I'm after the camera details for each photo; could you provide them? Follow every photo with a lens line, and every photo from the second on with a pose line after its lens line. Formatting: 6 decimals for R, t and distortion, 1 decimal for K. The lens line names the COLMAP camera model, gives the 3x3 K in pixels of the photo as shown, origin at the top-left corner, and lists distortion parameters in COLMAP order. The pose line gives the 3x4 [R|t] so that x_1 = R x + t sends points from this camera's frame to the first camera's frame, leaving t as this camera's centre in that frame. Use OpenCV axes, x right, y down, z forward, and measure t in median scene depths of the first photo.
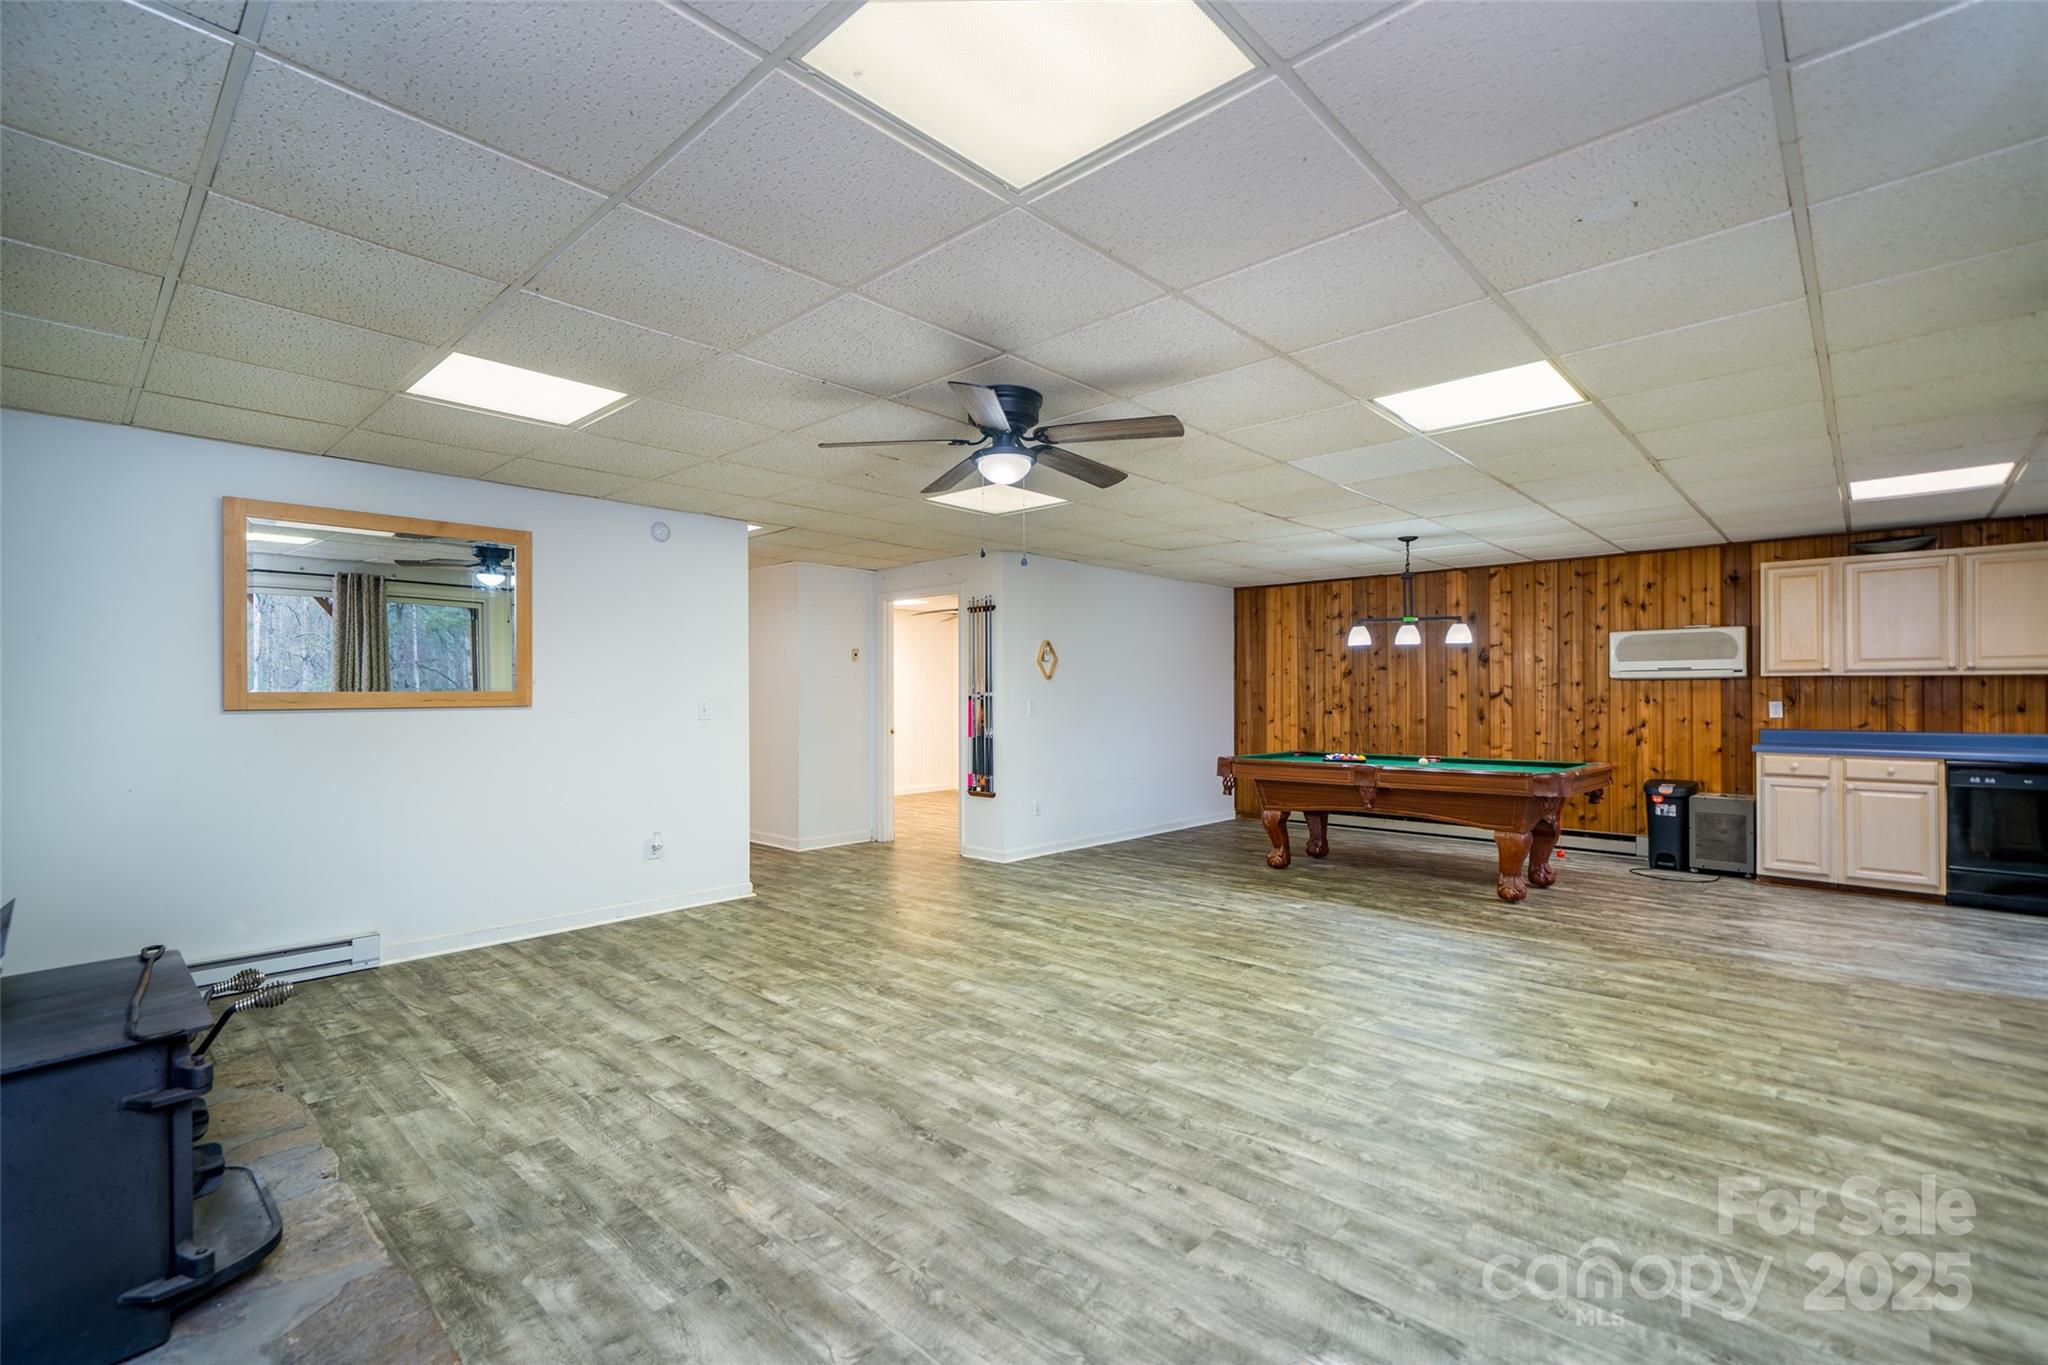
lens RADIAL K [[909.7, 0, 995.0], [0, 909.7, 693.6], [0, 0, 1]] dist [0.007356, 0.000192]
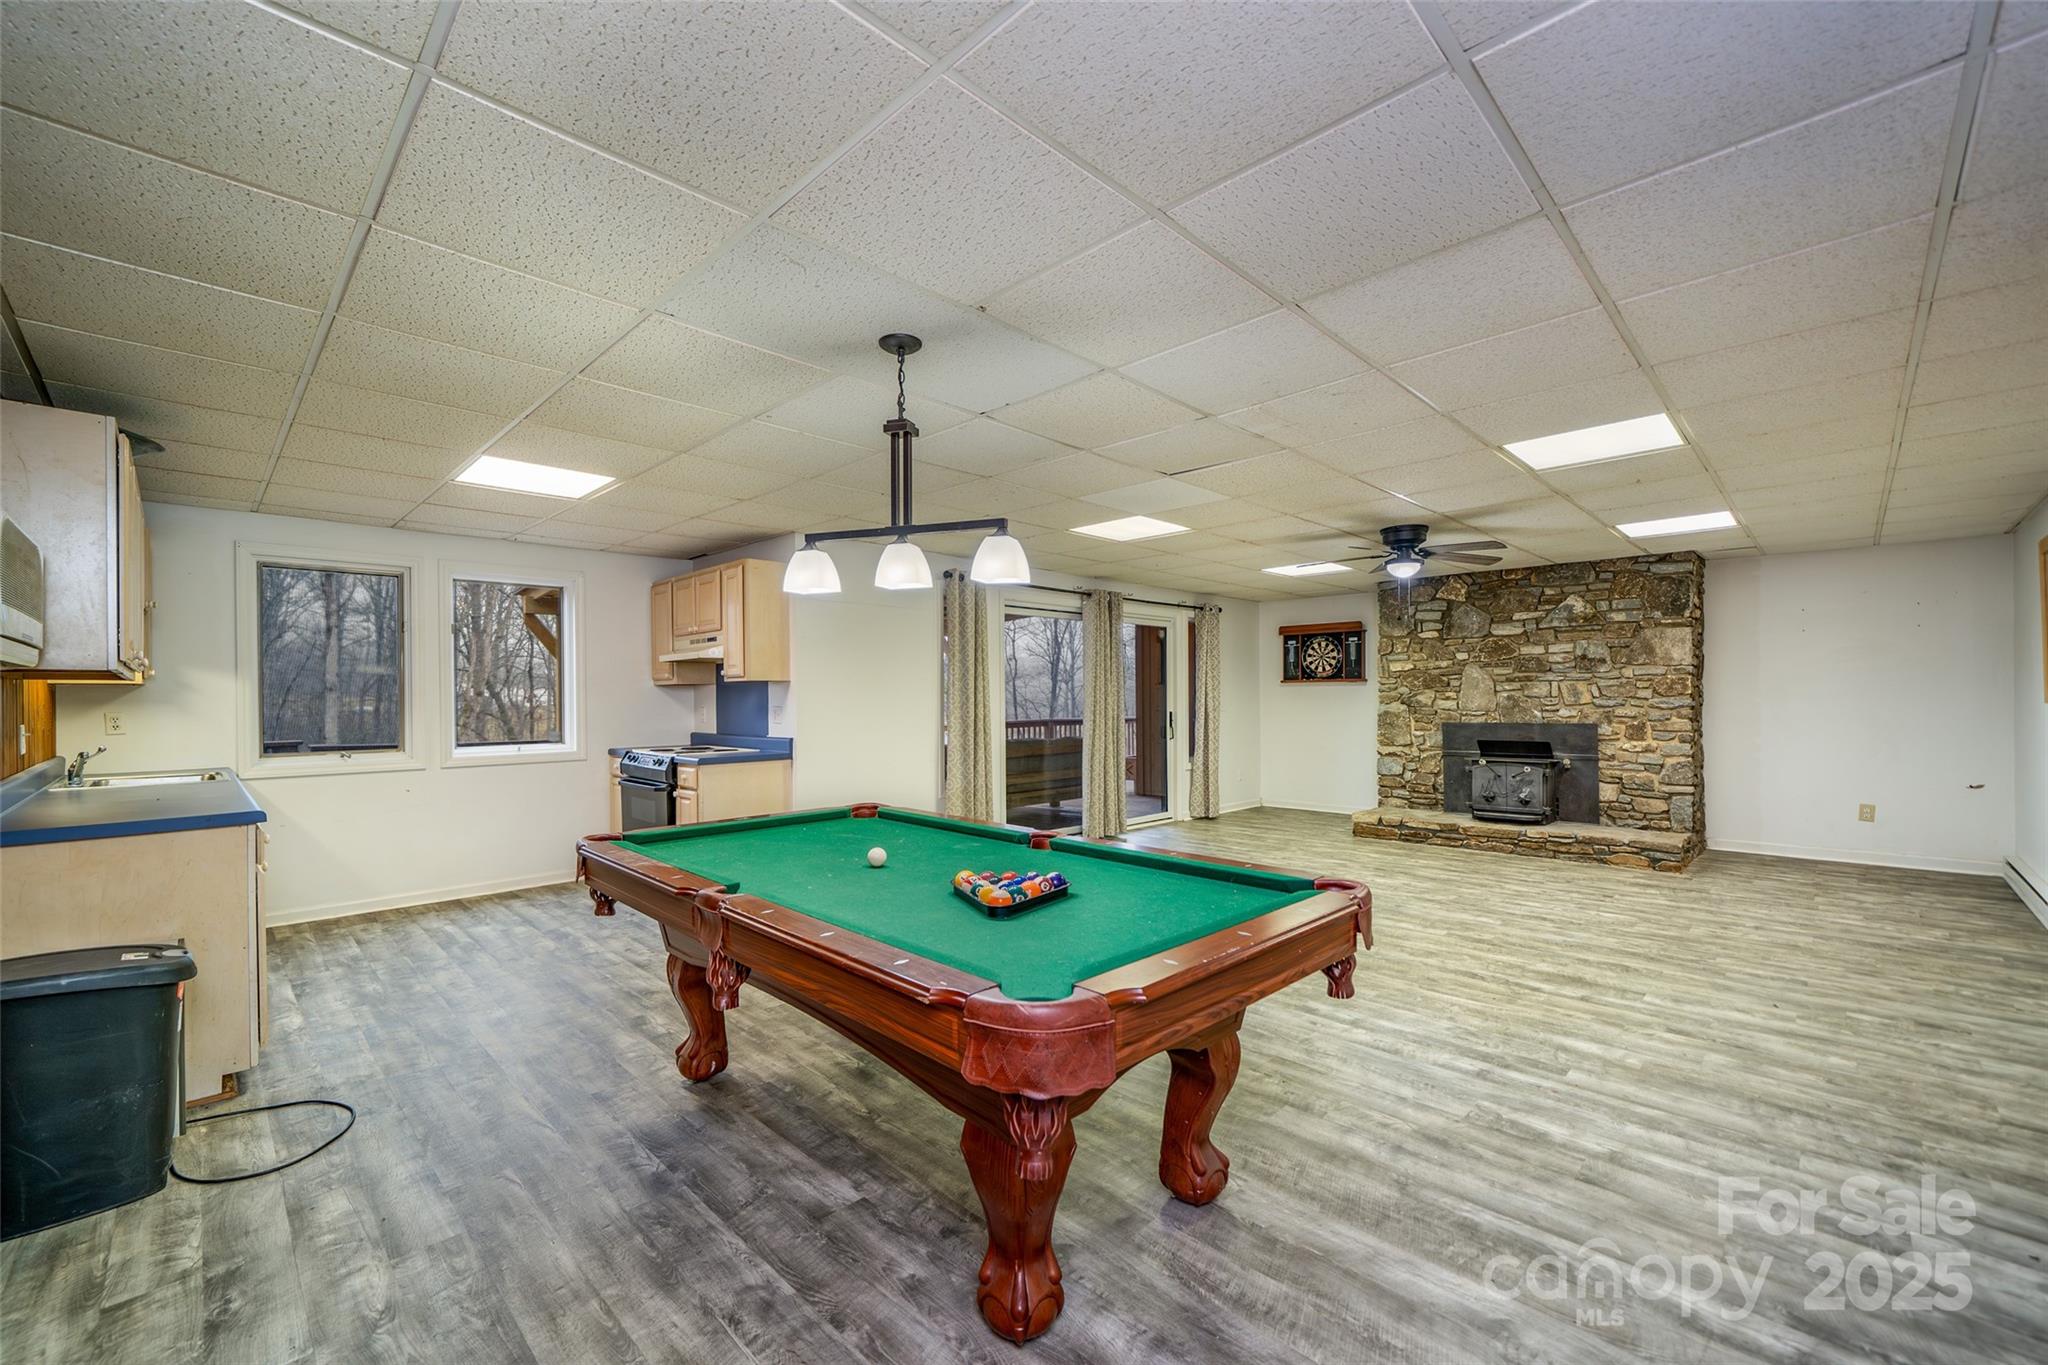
lens RADIAL K [[840.0, 0, 1016.5], [0, 840.0, 692.3], [0, 0, 1]] dist [0.000126, 0.000338]
pose [[-0.999908, 0.008616, 0.010498, 0.489761], [0.008528, 0.999928, -0.008404, -0.000222], [-0.010570, -0.008313, -0.999910, 1.732588]]
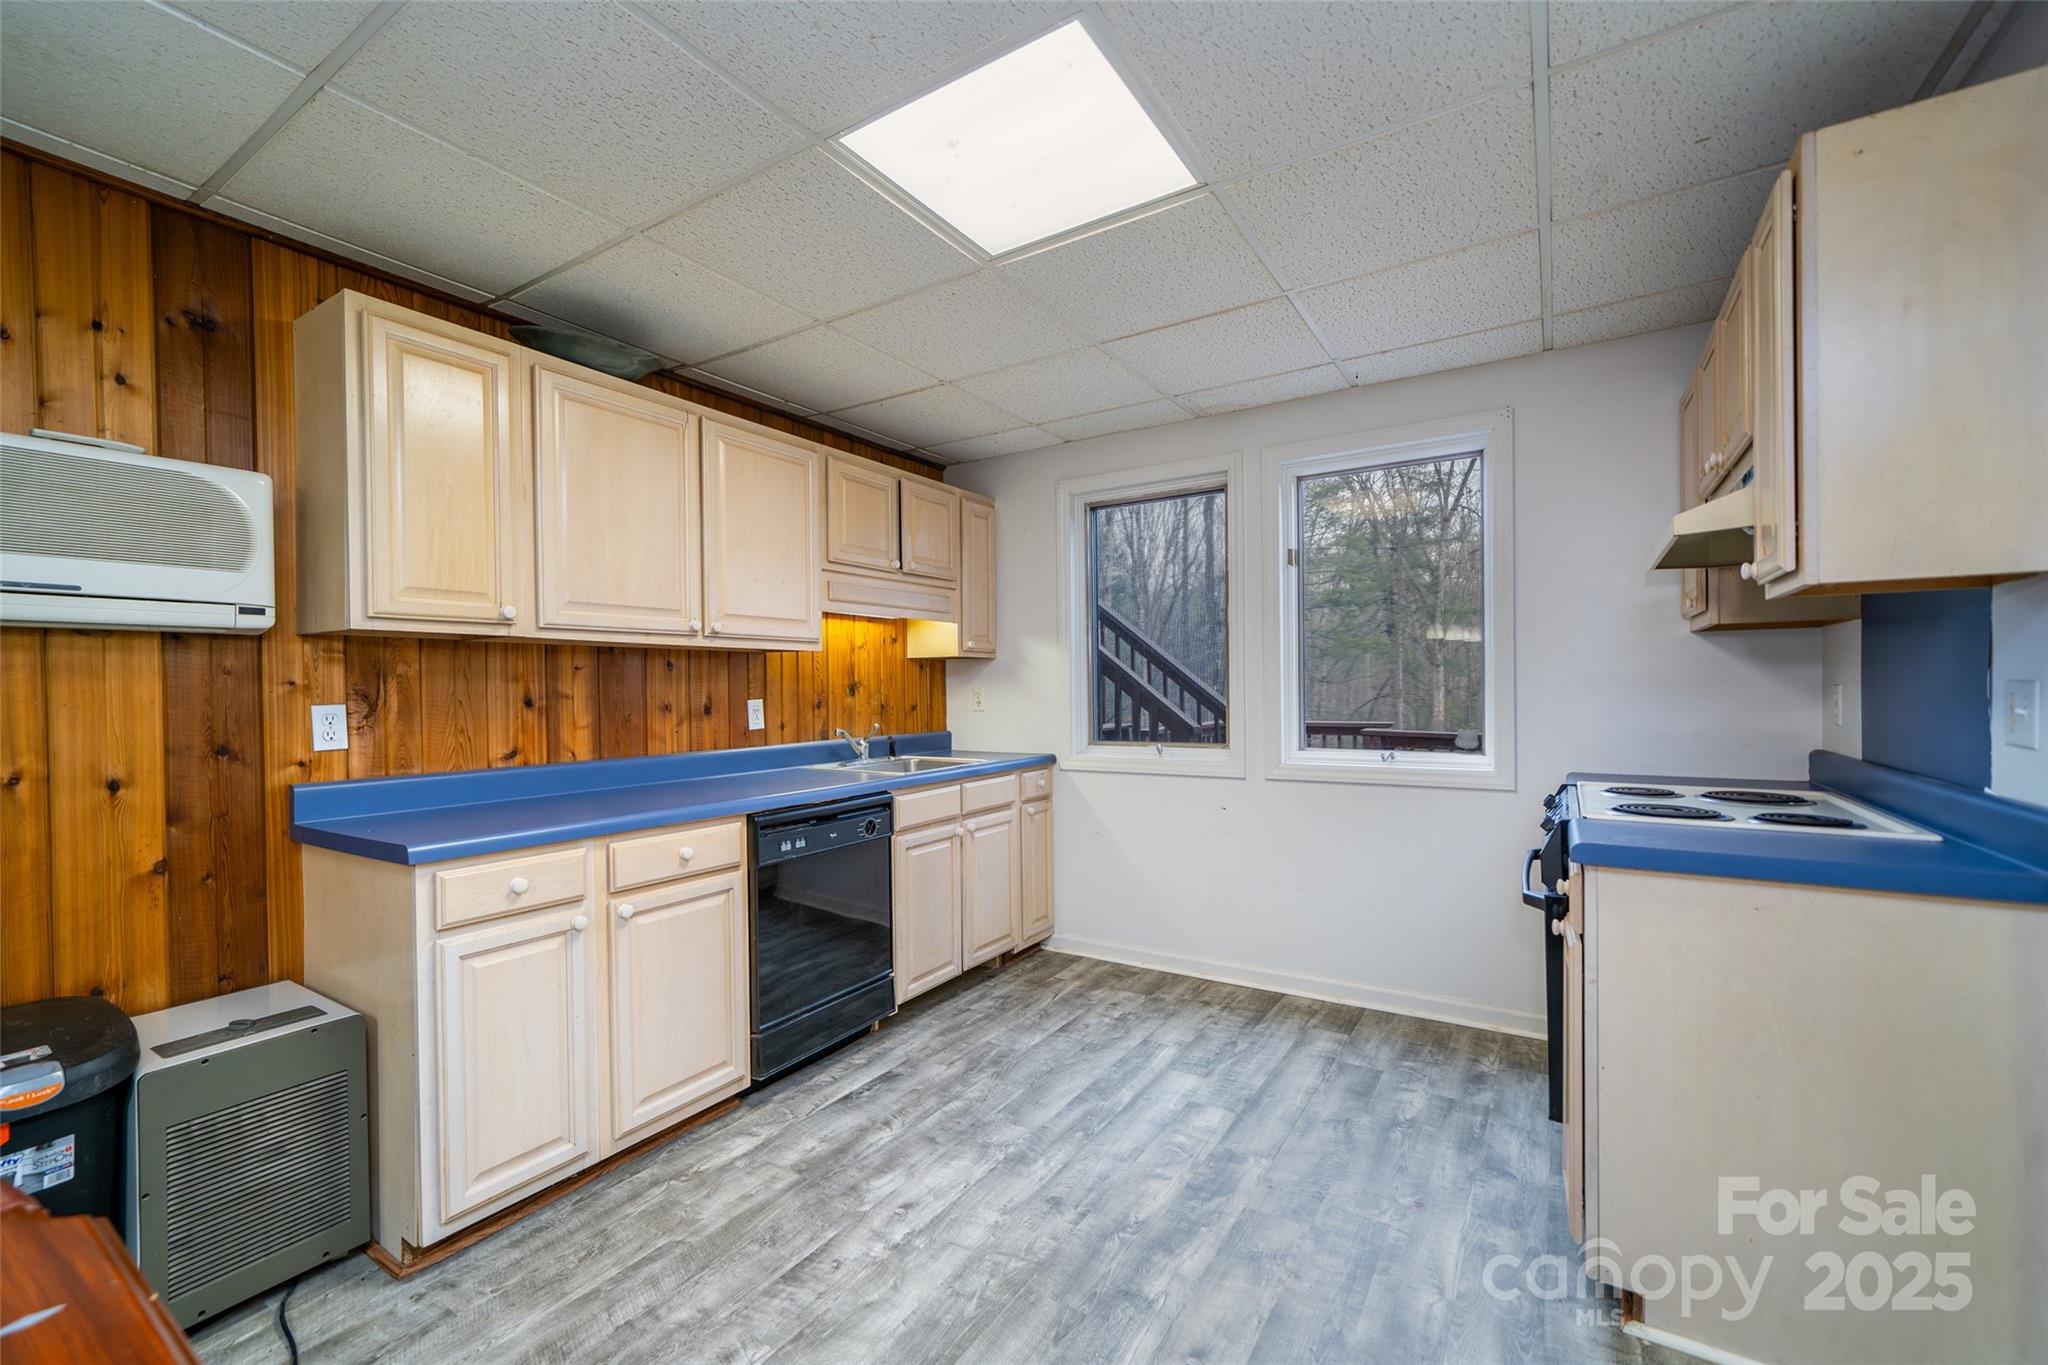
lens RADIAL K [[840.0, 0, 1016.5], [0, 840.0, 692.3], [0, 0, 1]] dist [0.000126, 0.000338]
pose [[-0.196411, 0.000517, 0.980522, 0.605054], [0.009869, 0.999950, 0.001449, 0.007481], [-0.980472, 0.009962, -0.196406, 1.016908]]
